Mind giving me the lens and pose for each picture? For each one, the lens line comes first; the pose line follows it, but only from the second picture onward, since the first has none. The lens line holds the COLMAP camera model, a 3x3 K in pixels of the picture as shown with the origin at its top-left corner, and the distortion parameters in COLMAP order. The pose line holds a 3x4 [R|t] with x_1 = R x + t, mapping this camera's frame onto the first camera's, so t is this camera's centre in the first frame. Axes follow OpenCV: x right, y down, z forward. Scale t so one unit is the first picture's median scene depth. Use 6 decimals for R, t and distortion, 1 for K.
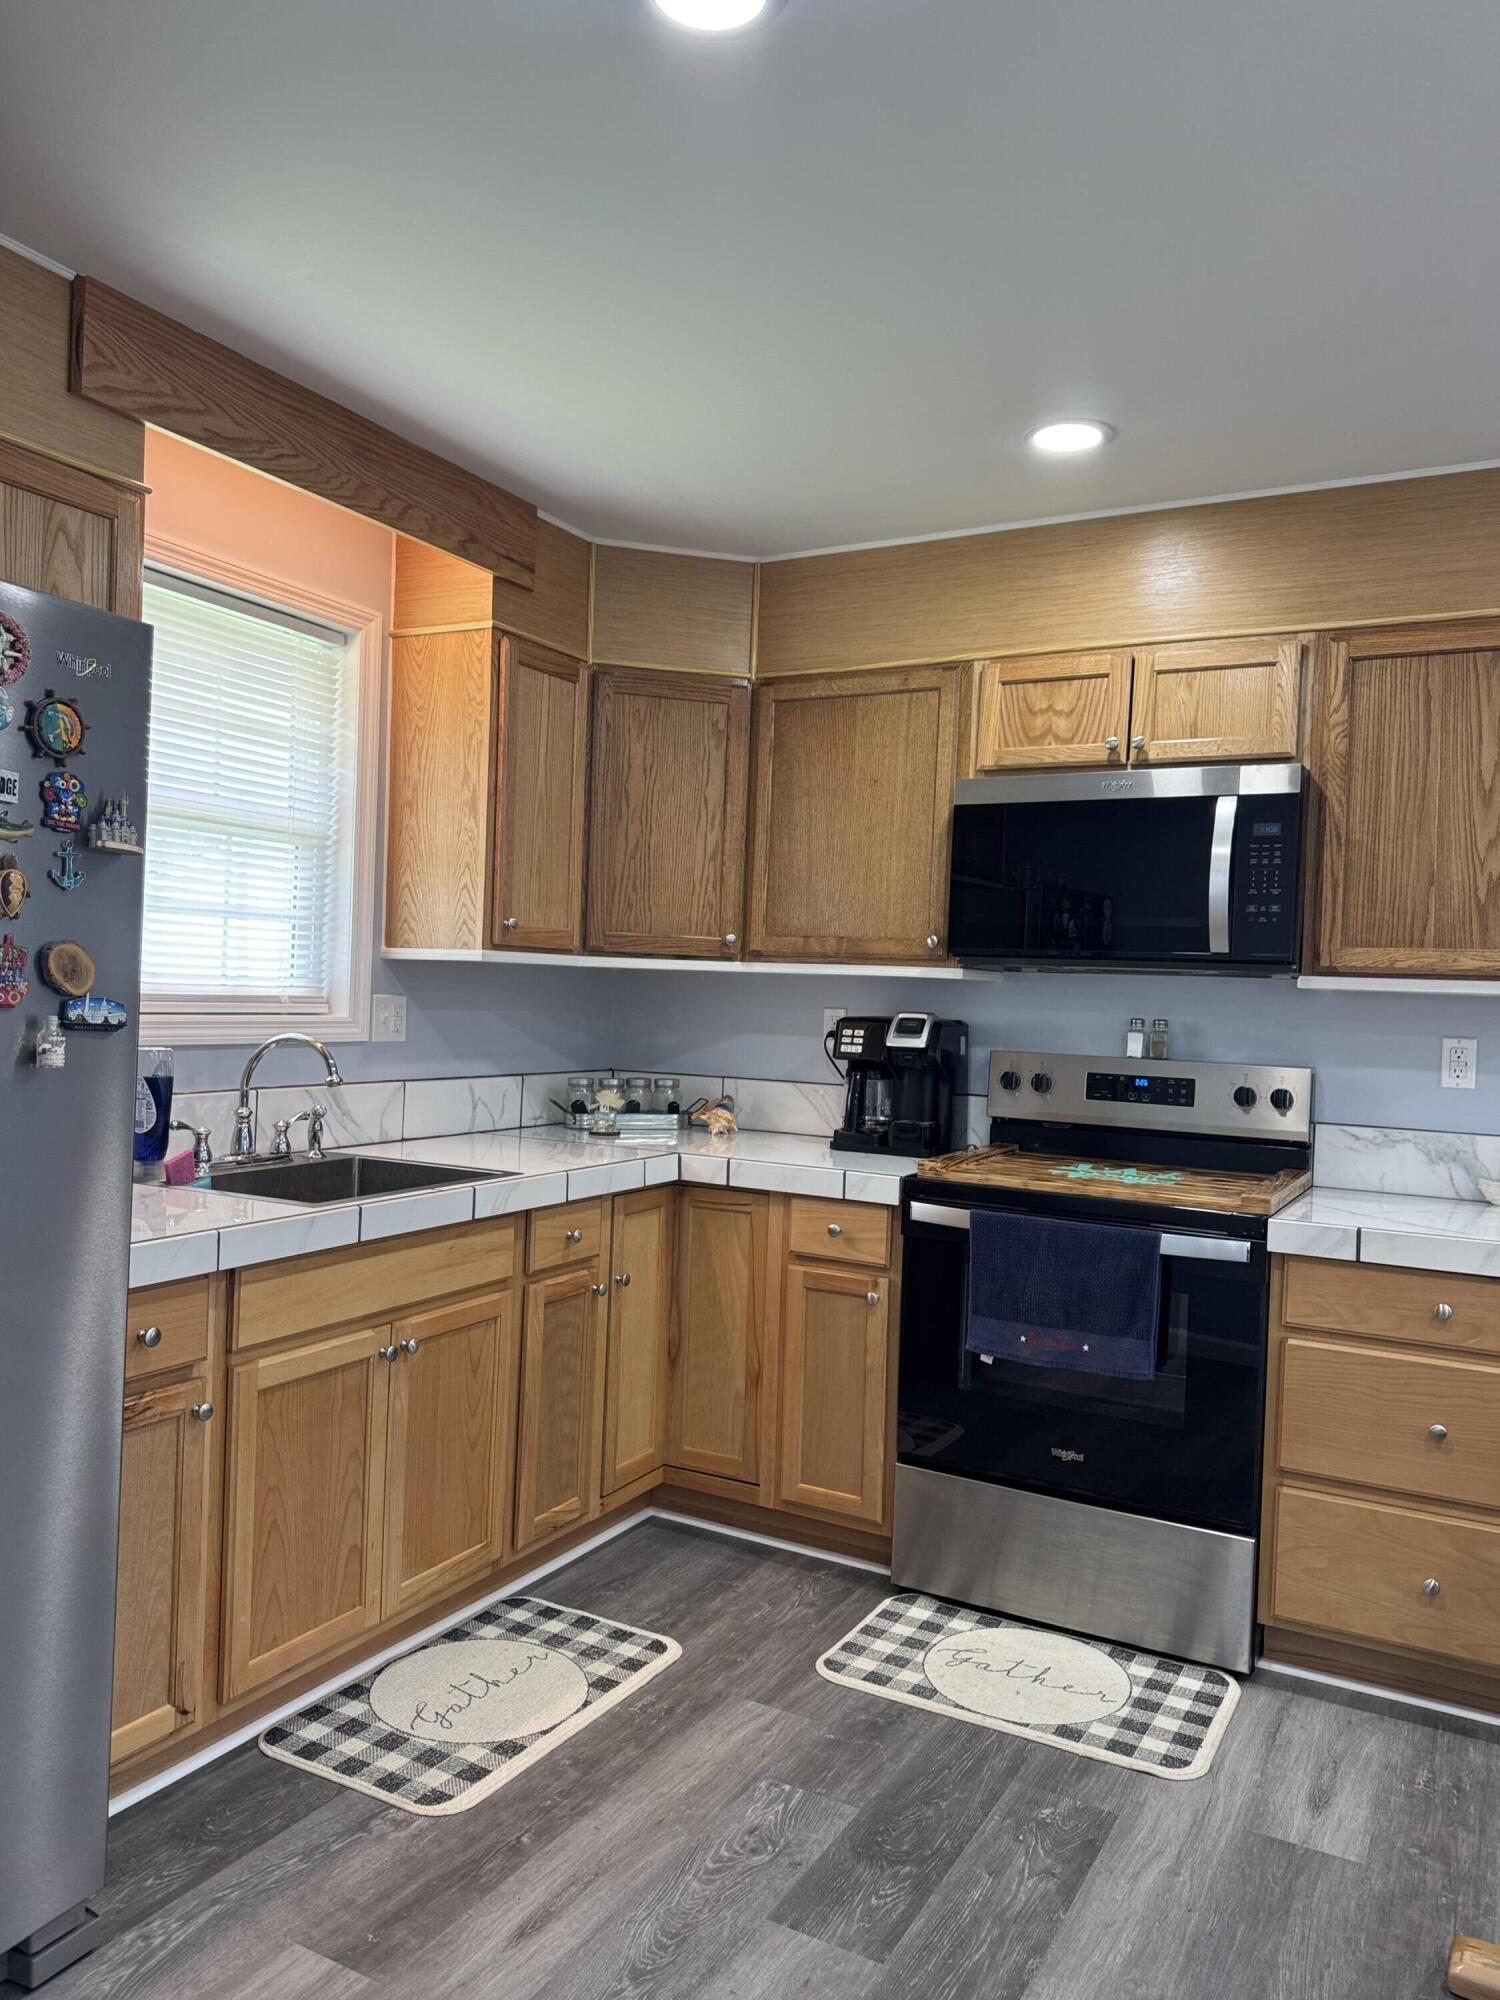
lens RADIAL K [[1410.8, 0, 748.3], [0, 1410.8, 1018.6], [0, 0, 1]] dist [0.094065, -0.094962]
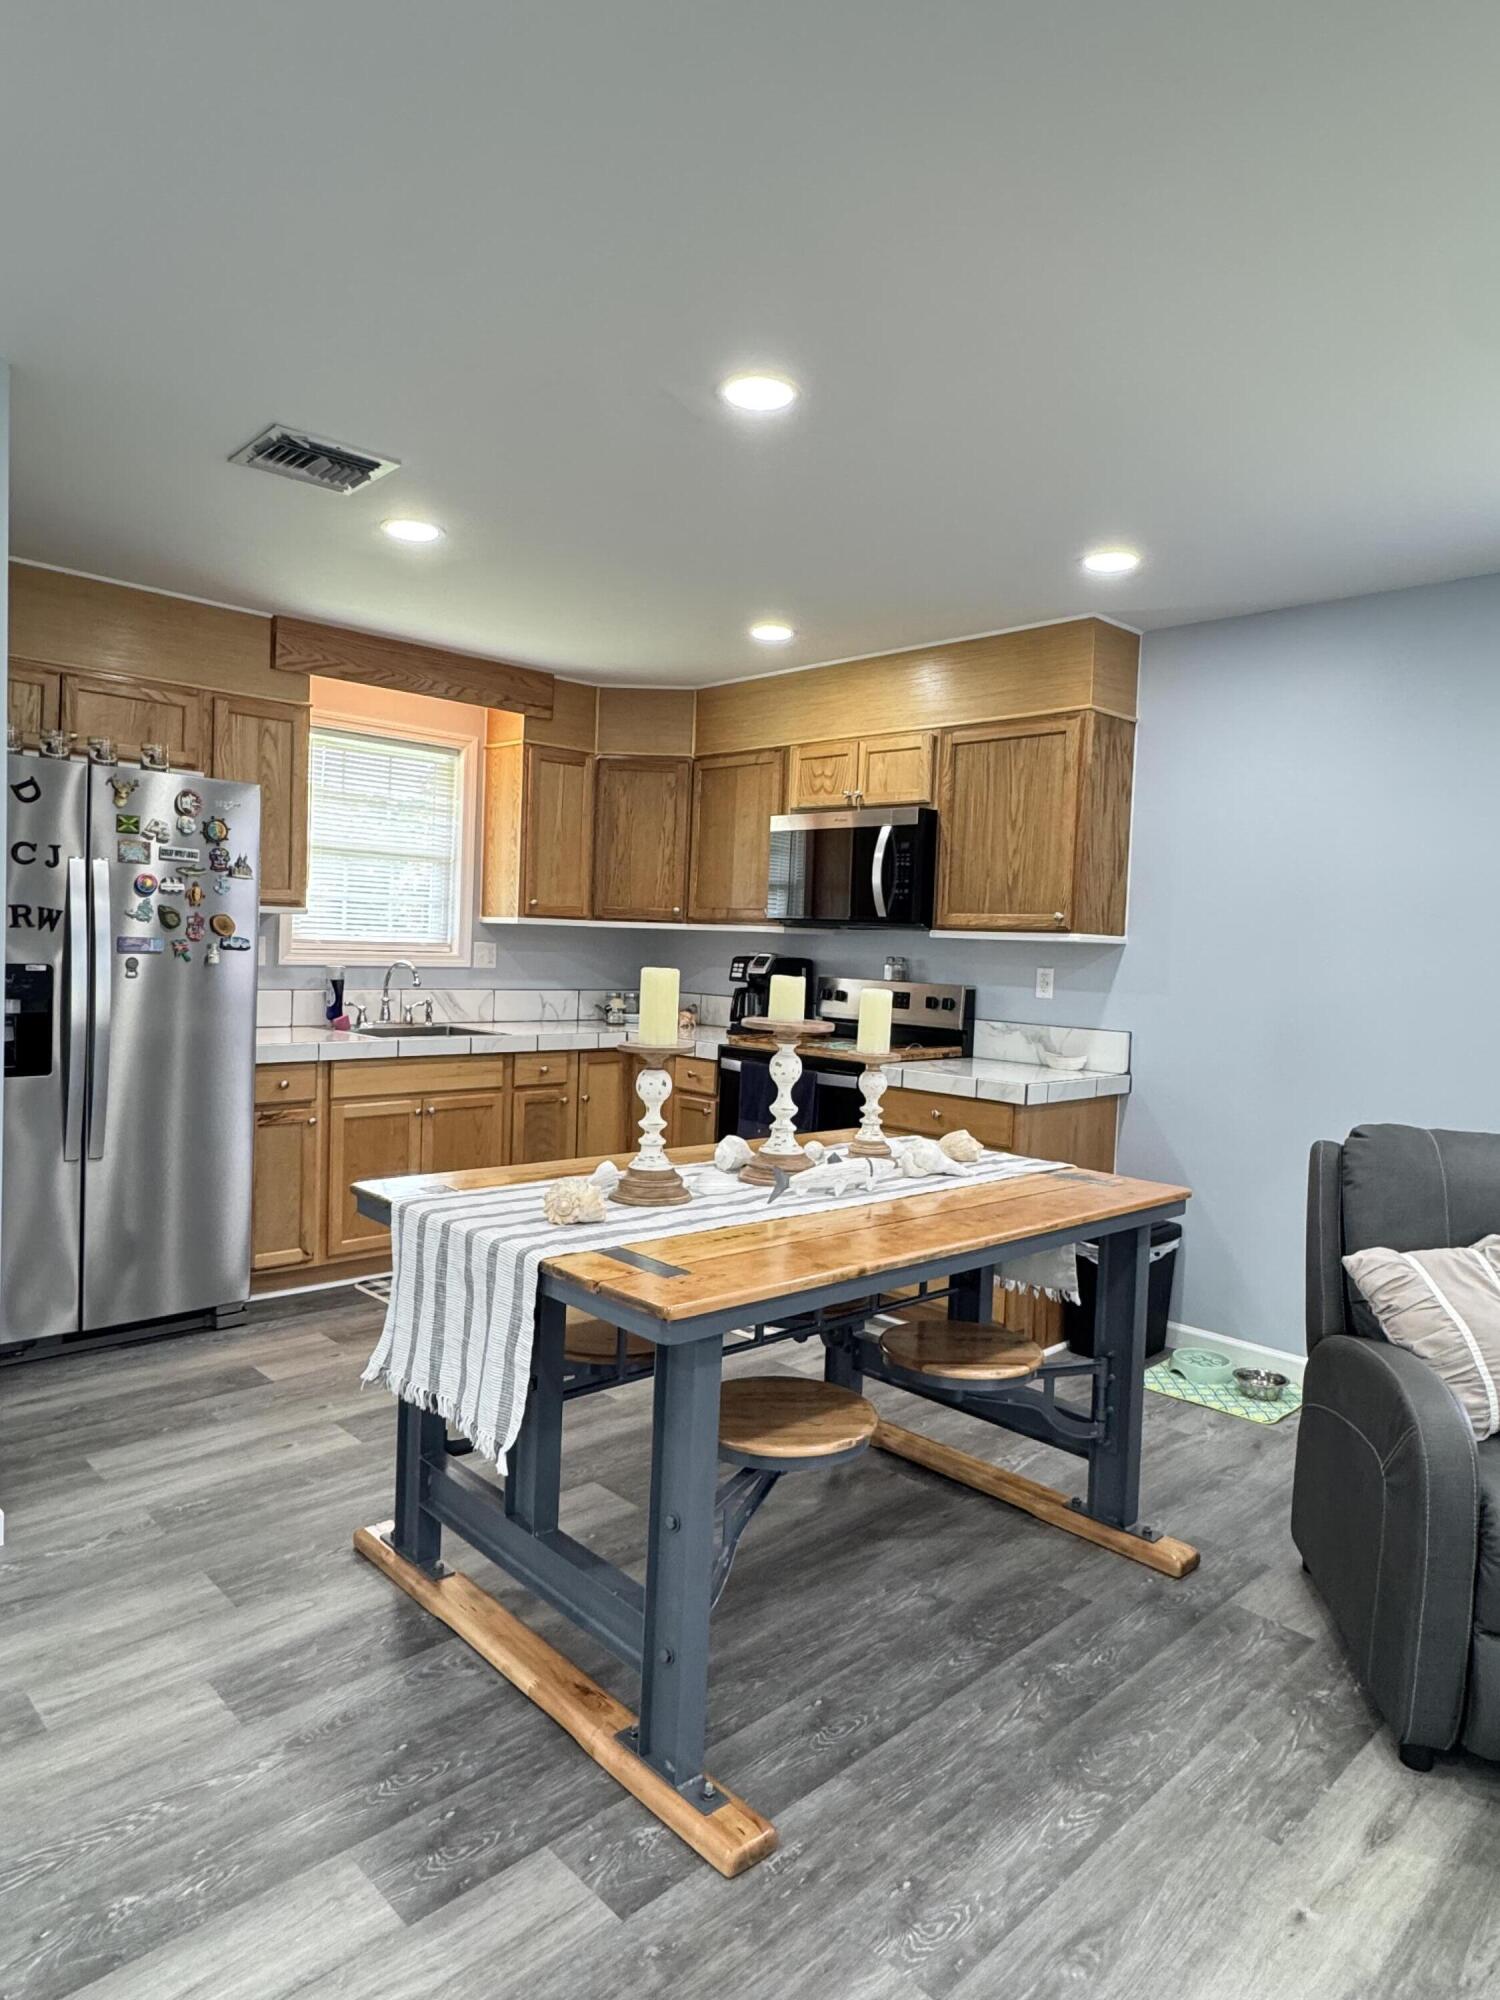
lens RADIAL K [[1218.3, 0, 750.0], [0, 1218.3, 1000.0], [0, 0, 1]] dist [-0.001118, 0.170356]
pose [[0.956190, 0.013489, -0.292437, 0.572834], [-0.008146, 0.999777, 0.019479, 0.025812], [0.292634, -0.016243, 0.956086, -0.435729]]
